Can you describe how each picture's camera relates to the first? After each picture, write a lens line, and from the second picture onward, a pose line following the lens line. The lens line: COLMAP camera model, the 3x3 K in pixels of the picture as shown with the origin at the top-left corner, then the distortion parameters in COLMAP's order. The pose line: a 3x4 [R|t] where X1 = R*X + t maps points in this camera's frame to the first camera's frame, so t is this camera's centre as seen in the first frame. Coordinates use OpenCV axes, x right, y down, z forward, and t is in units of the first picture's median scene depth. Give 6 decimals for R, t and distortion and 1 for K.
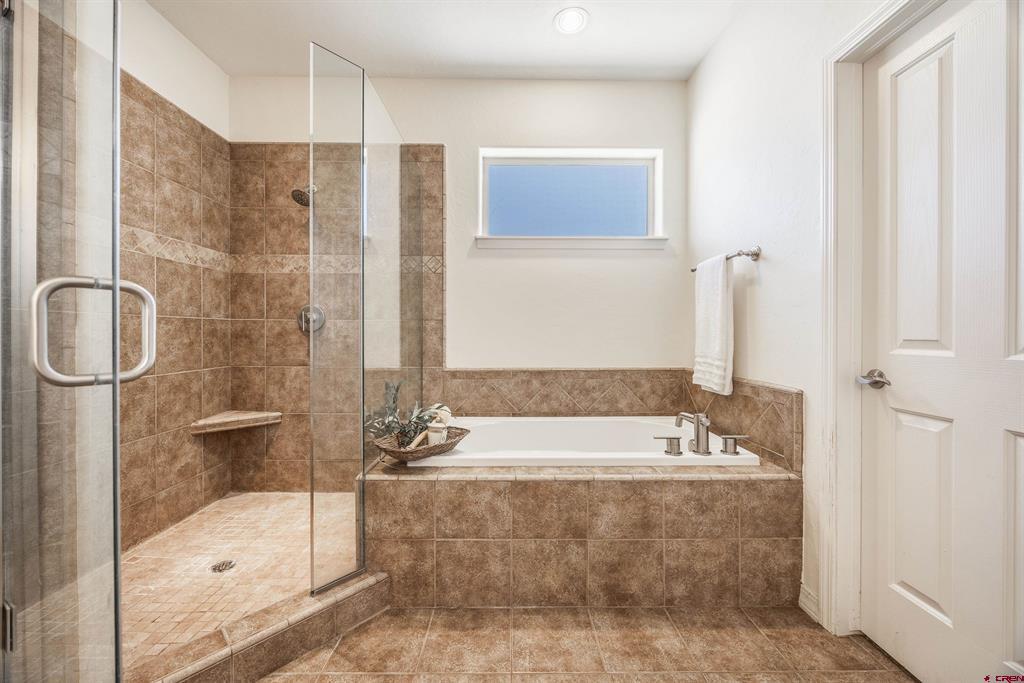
lens RADIAL K [[389.4, 0, 508.7], [0, 389.4, 335.7], [0, 0, 1]] dist [-0.001878, -0.000278]
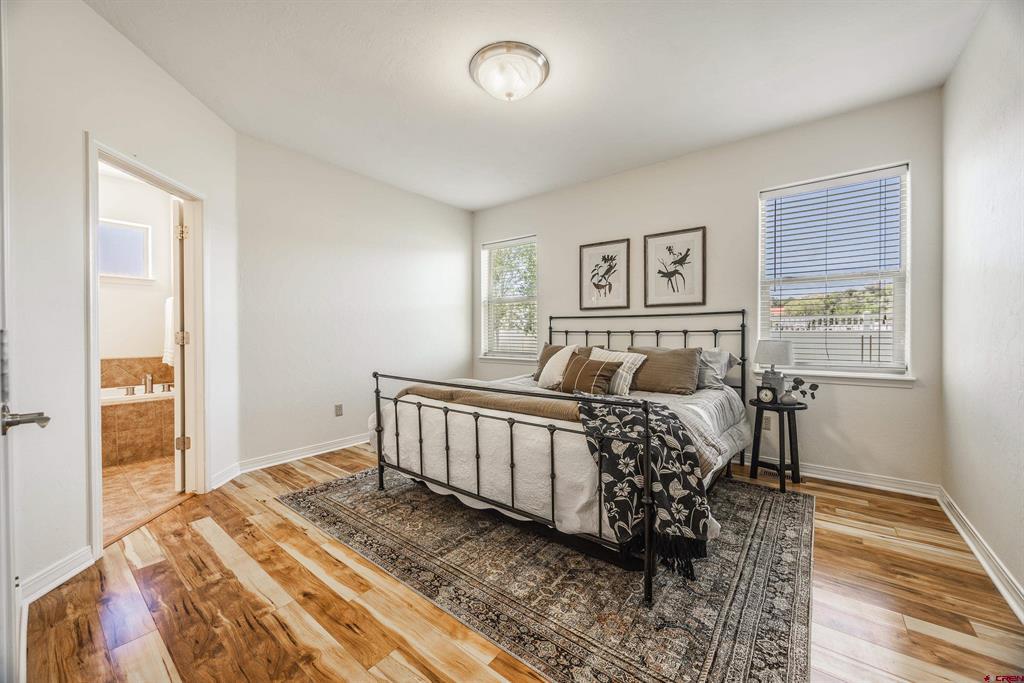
lens RADIAL K [[389.4, 0, 514.9], [0, 389.4, 343.2], [0, 0, 1]] dist [-0.001878, -0.000278]
pose [[0.625260, -0.009756, 0.780355, 0.076540], [-0.001000, 0.999911, 0.013303, 0.001618], [-0.780416, -0.009099, 0.625195, -1.495469]]
